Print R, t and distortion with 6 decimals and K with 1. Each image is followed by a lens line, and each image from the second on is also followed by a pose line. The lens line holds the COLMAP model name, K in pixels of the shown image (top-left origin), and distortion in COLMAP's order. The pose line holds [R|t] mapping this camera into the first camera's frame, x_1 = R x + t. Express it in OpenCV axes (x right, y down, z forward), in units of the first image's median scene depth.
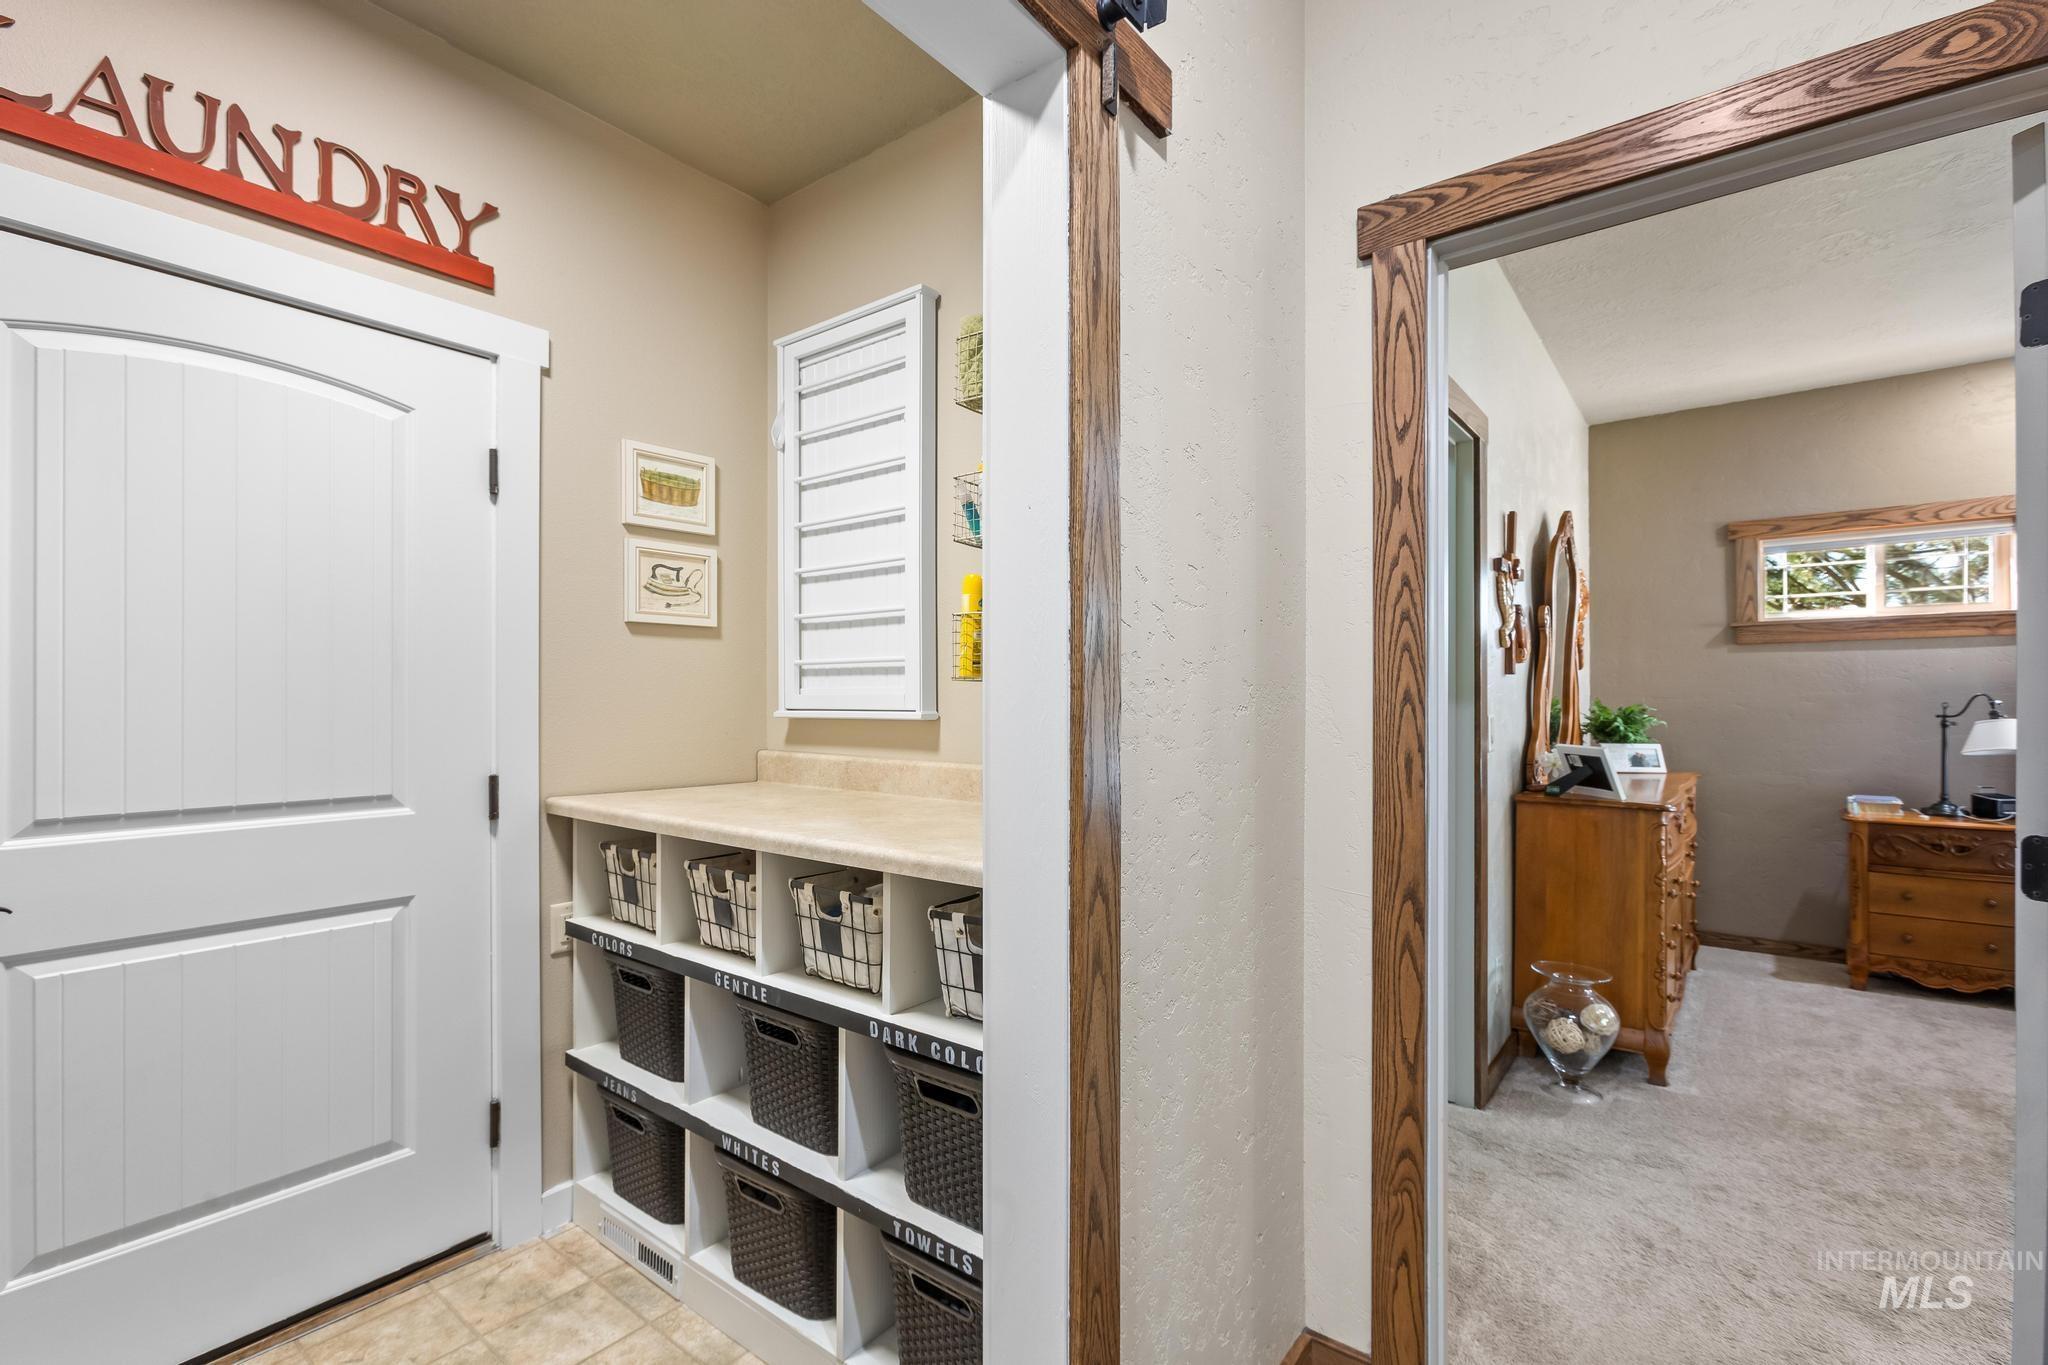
lens RADIAL K [[917.2, 0, 1021.5], [0, 917.2, 698.5], [0, 0, 1]] dist [-0.001769, 0.000306]
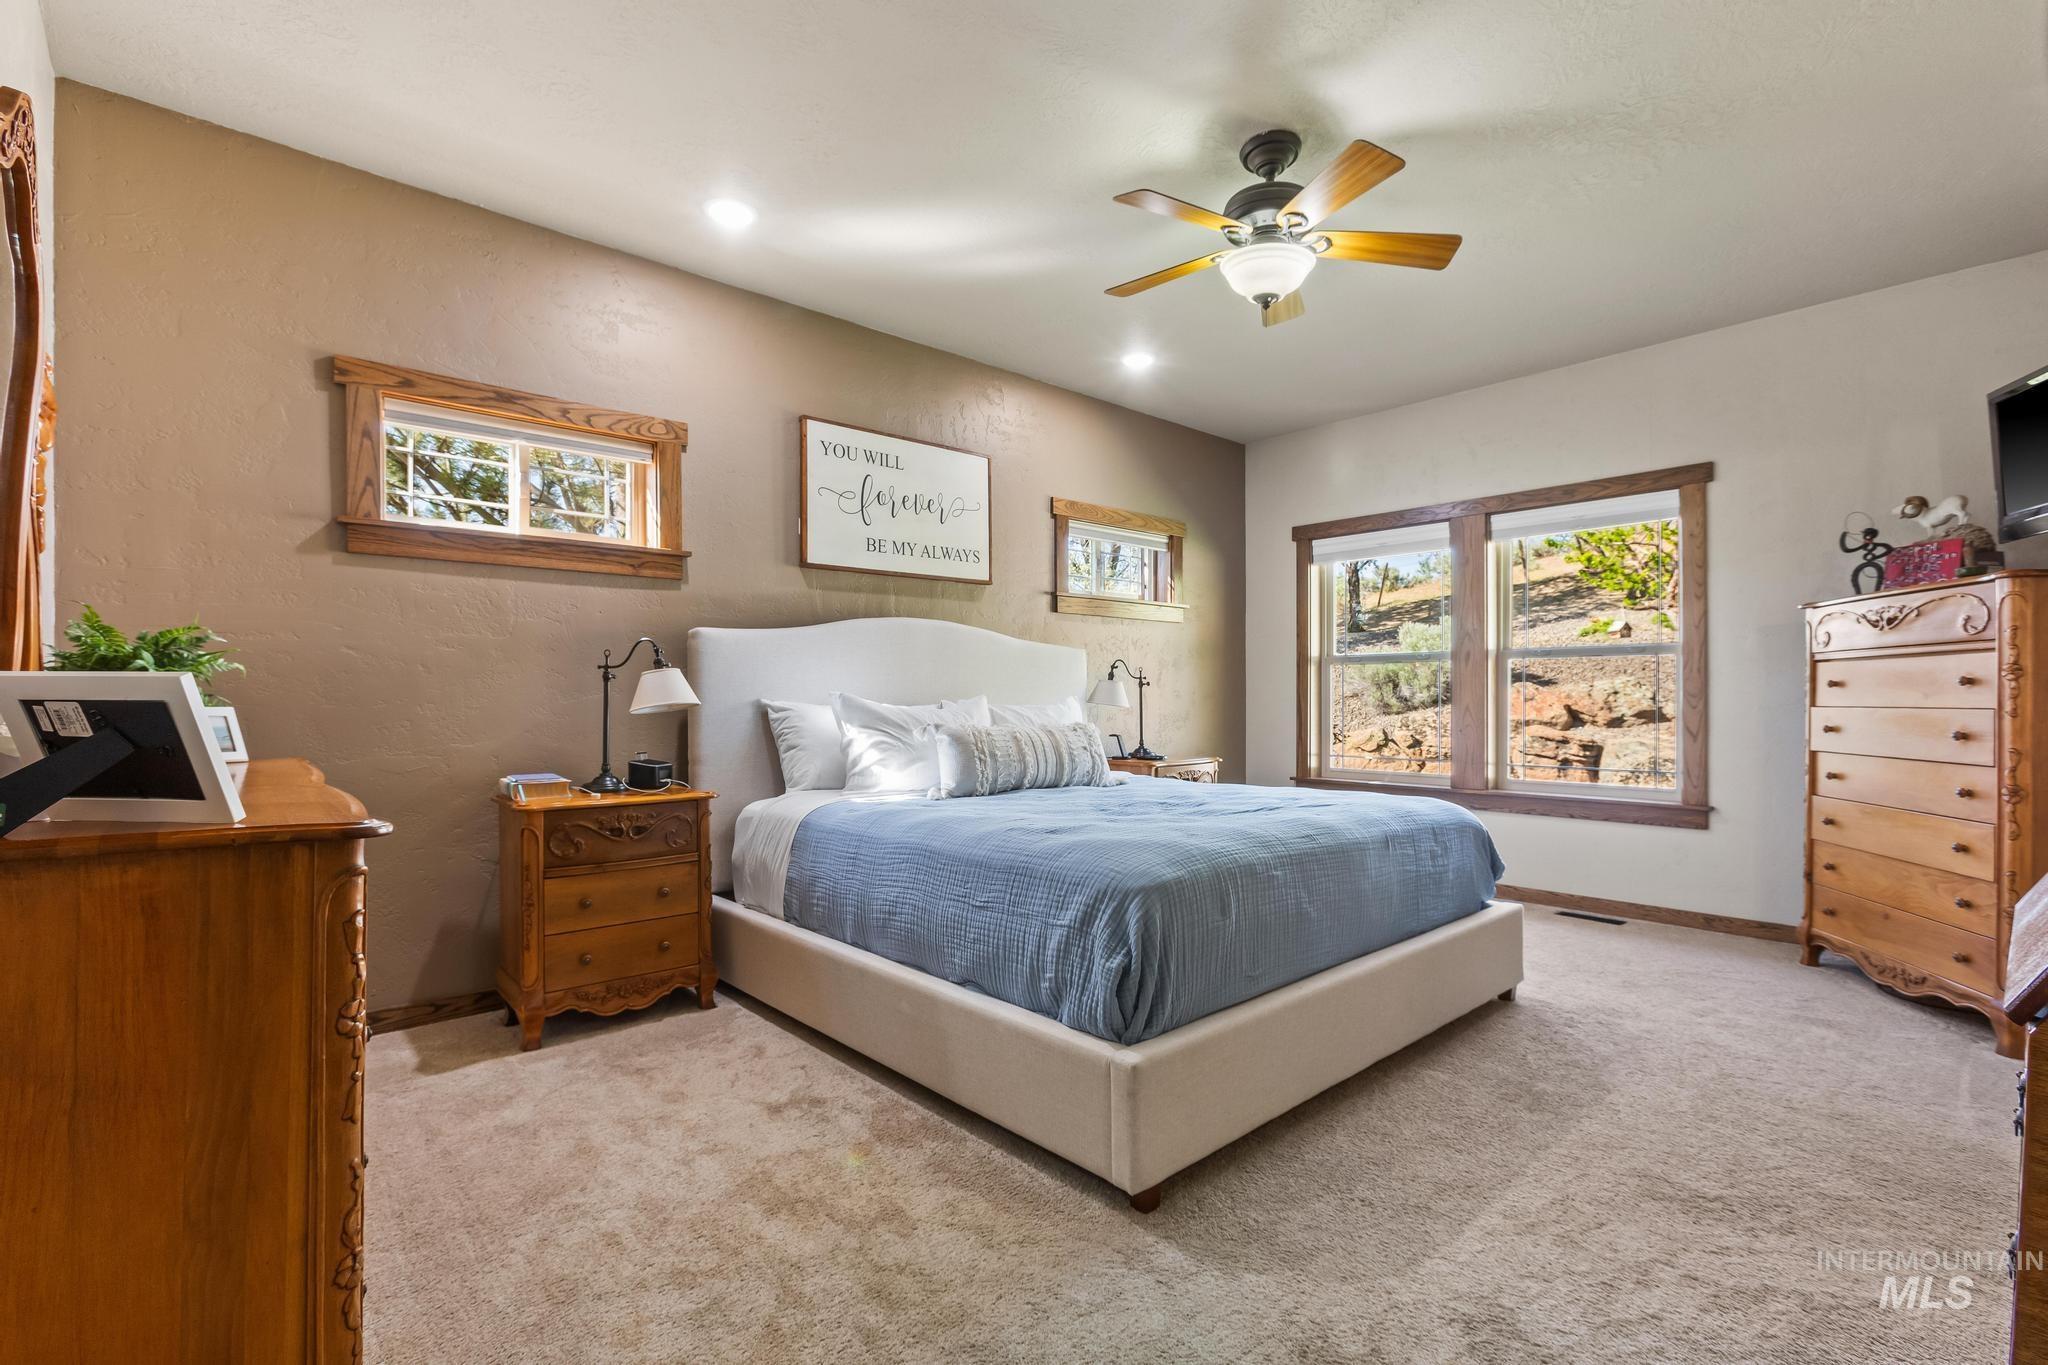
lens RADIAL K [[917.2, 0, 1021.5], [0, 917.2, 698.5], [0, 0, 1]] dist [-0.001769, 0.000306]
pose [[0.178777, 0.004200, 0.983881, 0.292761], [0.001876, 0.999988, -0.004610, 0.052909], [-0.983888, 0.002670, 0.178767, 0.515157]]
